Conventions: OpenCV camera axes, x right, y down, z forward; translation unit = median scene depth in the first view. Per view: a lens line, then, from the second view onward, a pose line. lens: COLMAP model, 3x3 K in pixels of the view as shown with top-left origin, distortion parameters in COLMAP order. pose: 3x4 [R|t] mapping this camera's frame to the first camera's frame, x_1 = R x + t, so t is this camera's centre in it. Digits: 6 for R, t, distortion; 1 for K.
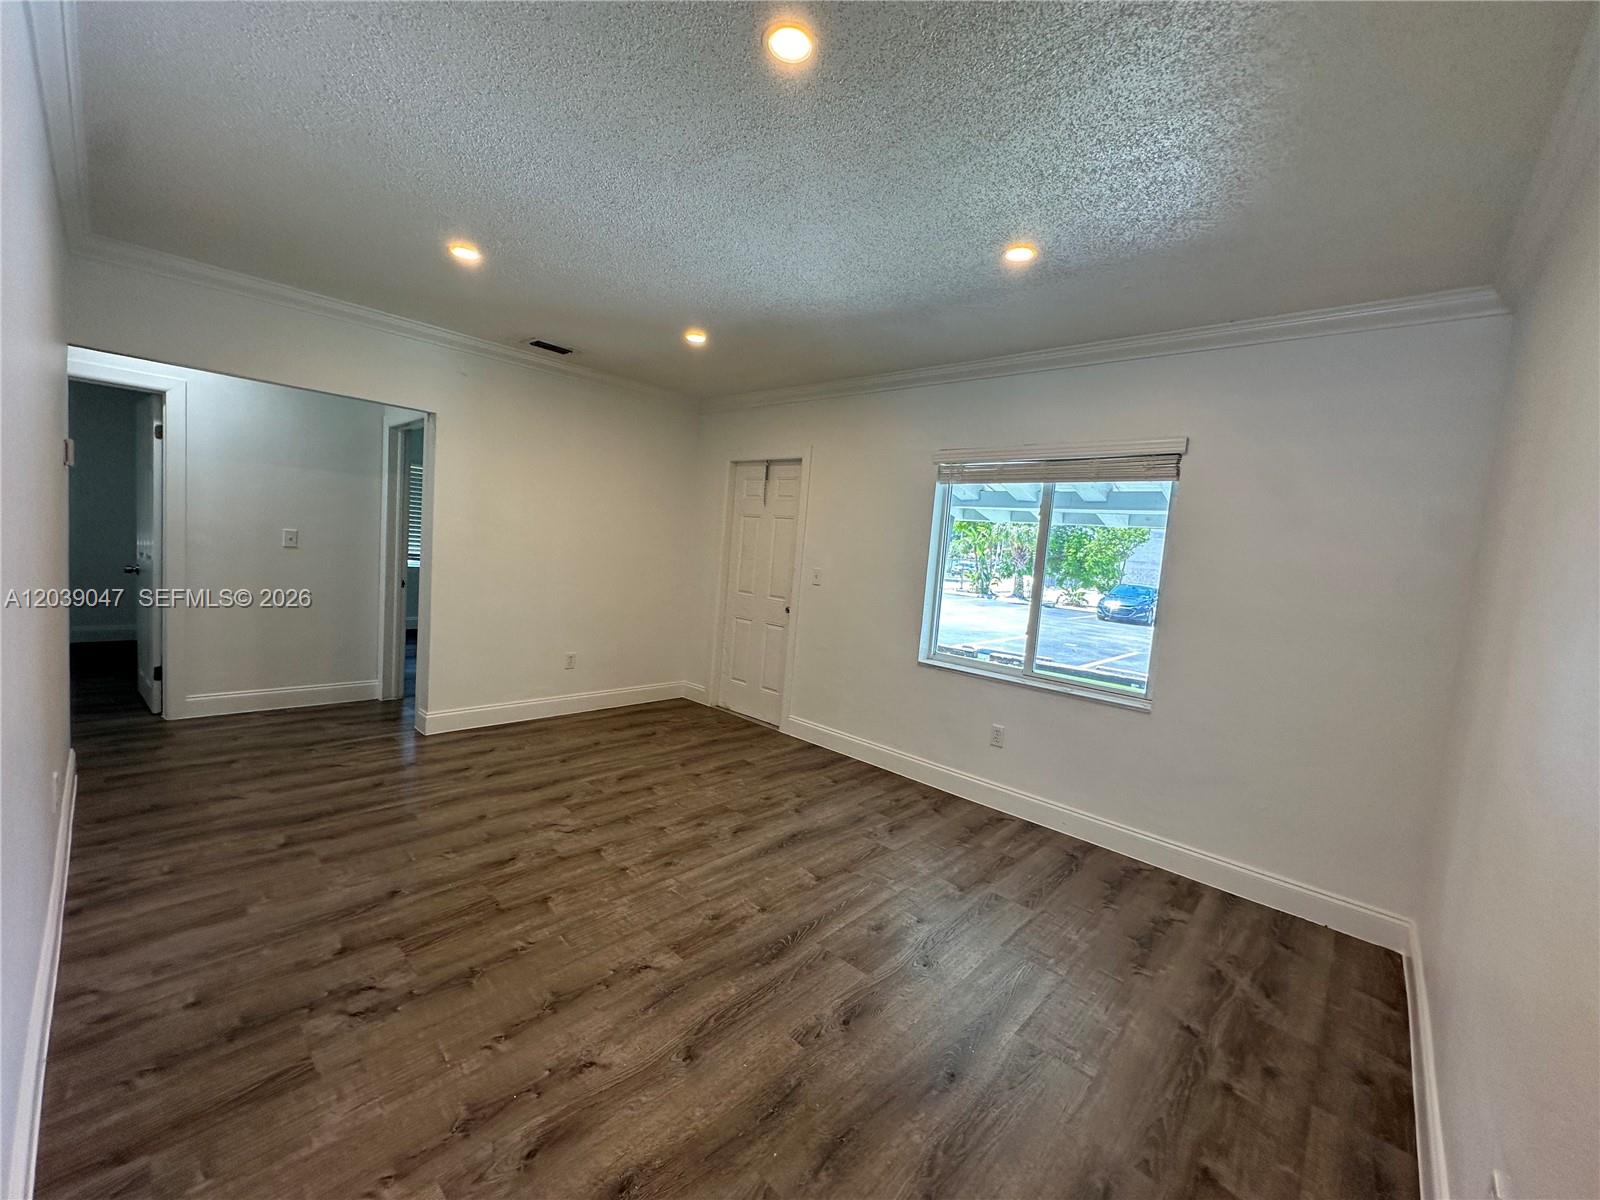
lens RADIAL K [[637.8, 0, 797.0], [0, 637.8, 597.8], [0, 0, 1]] dist [-0.005063, 0.001341]
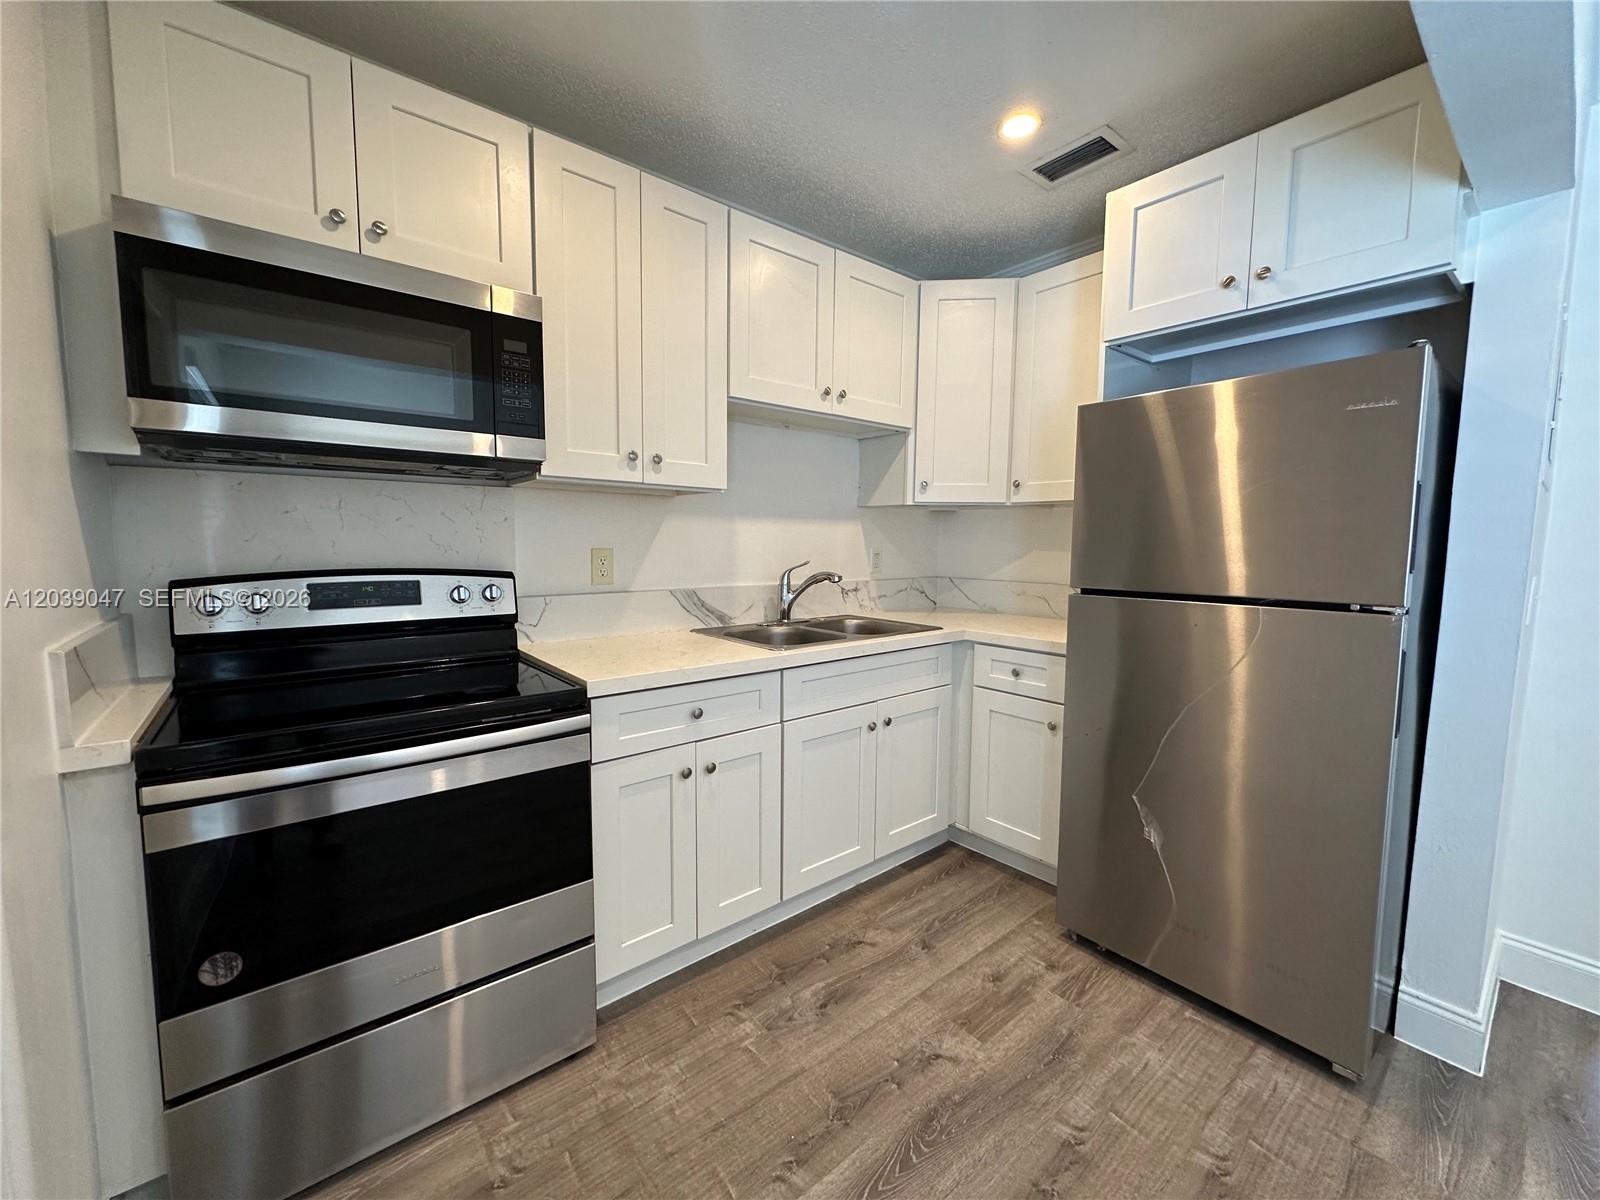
lens RADIAL K [[637.8, 0, 797.4], [0, 637.8, 596.9], [0, 0, 1]] dist [-0.005063, 0.001341]
pose [[0.987583, -0.056209, -0.146699, -1.060174], [0.057094, 0.998367, 0.001820, -0.015966], [0.146357, -0.010173, 0.989179, -0.377627]]
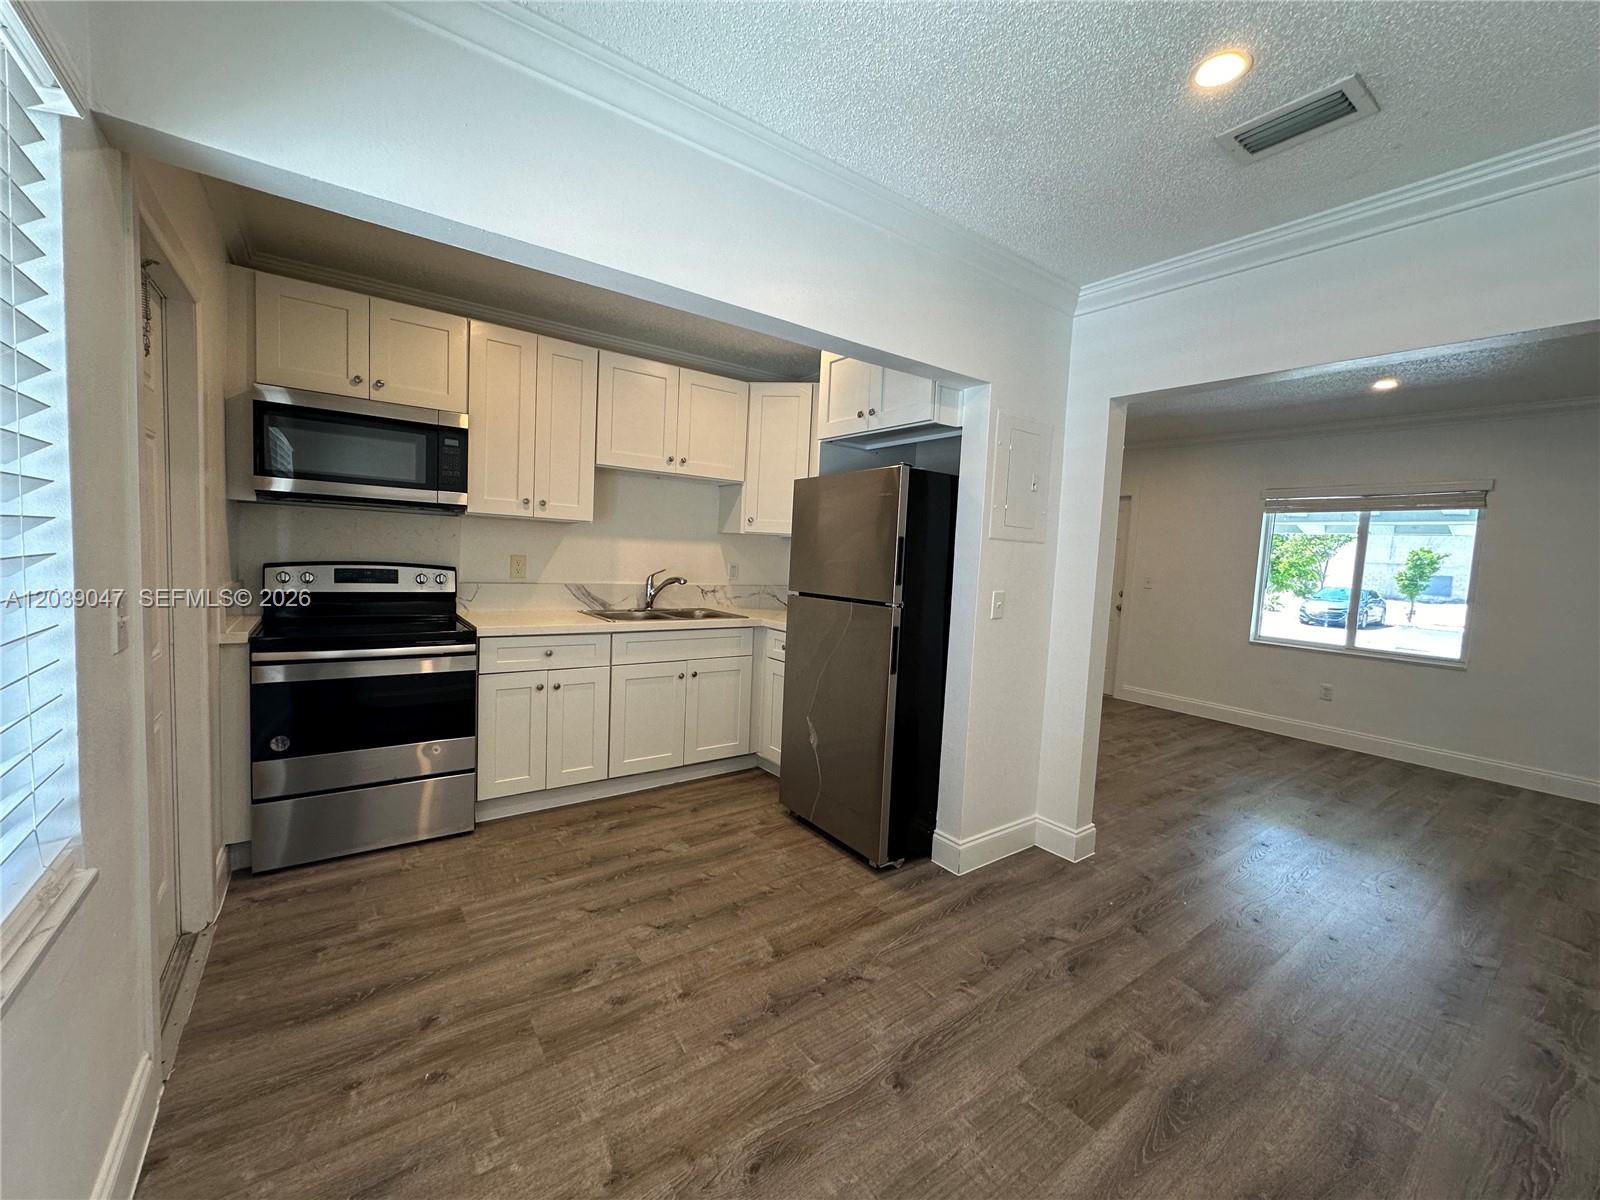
lens RADIAL K [[637.8, 0, 797.0], [0, 637.8, 597.1], [0, 0, 1]] dist [-0.005063, 0.001341]
pose [[0.979979, -0.017764, -0.198306, -0.654893], [0.013910, 0.999687, -0.020815, 0.024900], [0.198613, 0.017640, 0.979919, -0.724972]]
